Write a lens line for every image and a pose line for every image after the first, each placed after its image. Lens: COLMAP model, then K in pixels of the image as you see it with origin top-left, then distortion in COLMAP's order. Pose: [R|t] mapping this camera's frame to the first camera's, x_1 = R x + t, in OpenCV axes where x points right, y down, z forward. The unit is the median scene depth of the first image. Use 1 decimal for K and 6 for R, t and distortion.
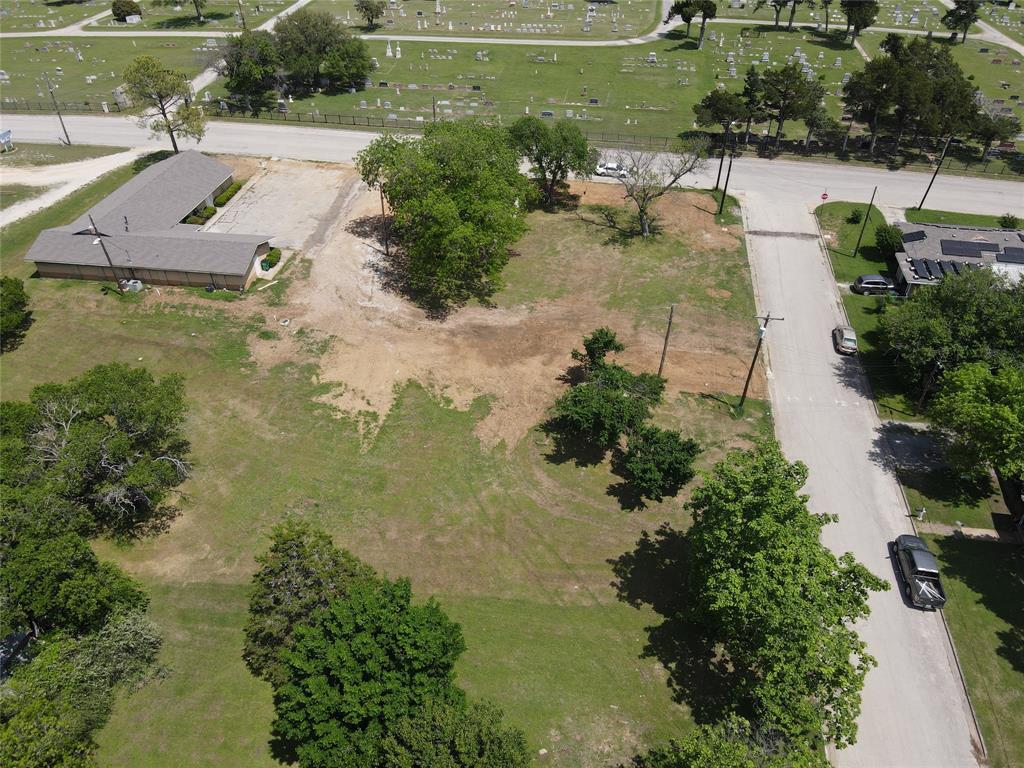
lens RADIAL K [[752.5, 0, 498.8], [0, 752.5, 383.6], [0, 0, 1]] dist [0.004112, 0.007979]
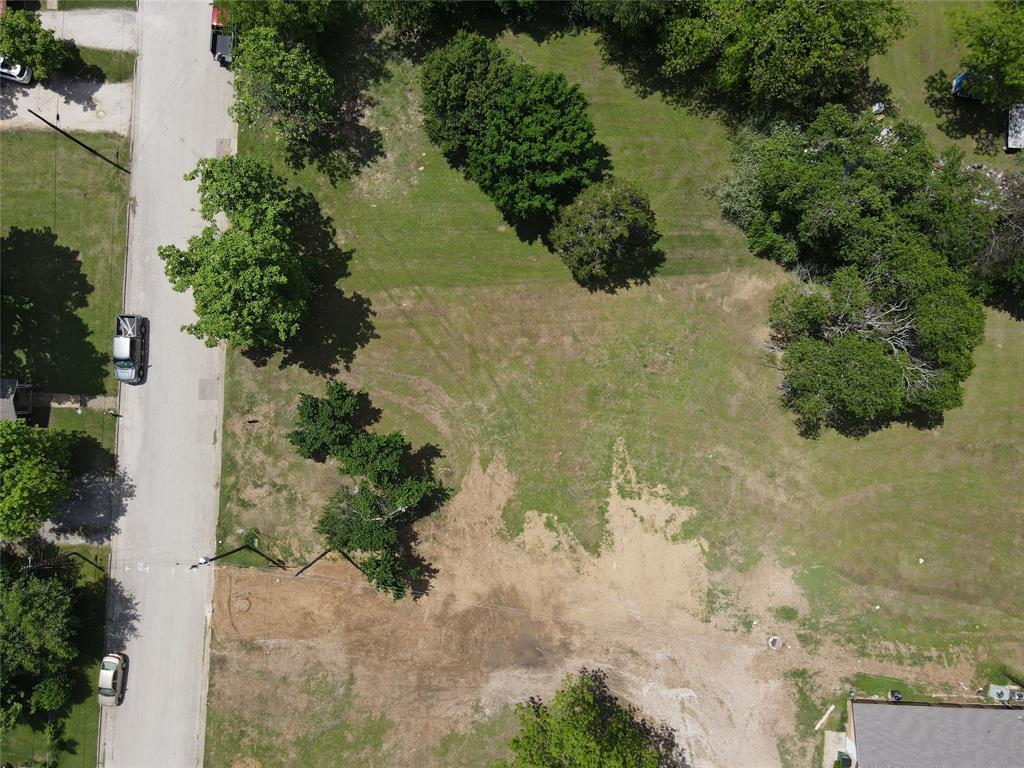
lens RADIAL K [[756.8, 0, 497.7], [0, 756.8, 384.9], [0, 0, 1]] dist [-0.003995, 0.053957]
pose [[-0.991482, 0.122561, 0.044061, -0.059695], [-0.043794, -0.632337, 0.773454, -0.538767], [0.122657, 0.764937, 0.632319, 0.238234]]
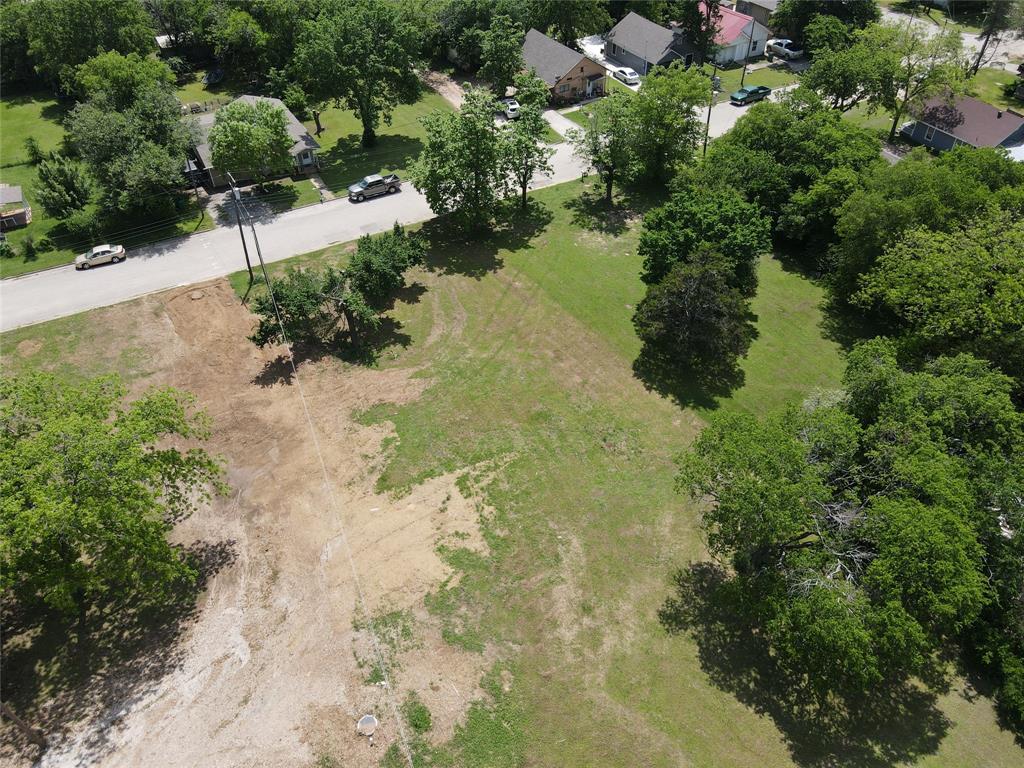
lens RADIAL K [[762.4, 0, 493.1], [0, 762.4, 383.4], [0, 0, 1]] dist [0.000840, 0.050921]
pose [[-0.608551, -0.508508, 0.609168, -0.543145], [0.522722, 0.320686, 0.789888, -0.525694], [-0.597015, 0.799112, 0.070655, 0.750154]]
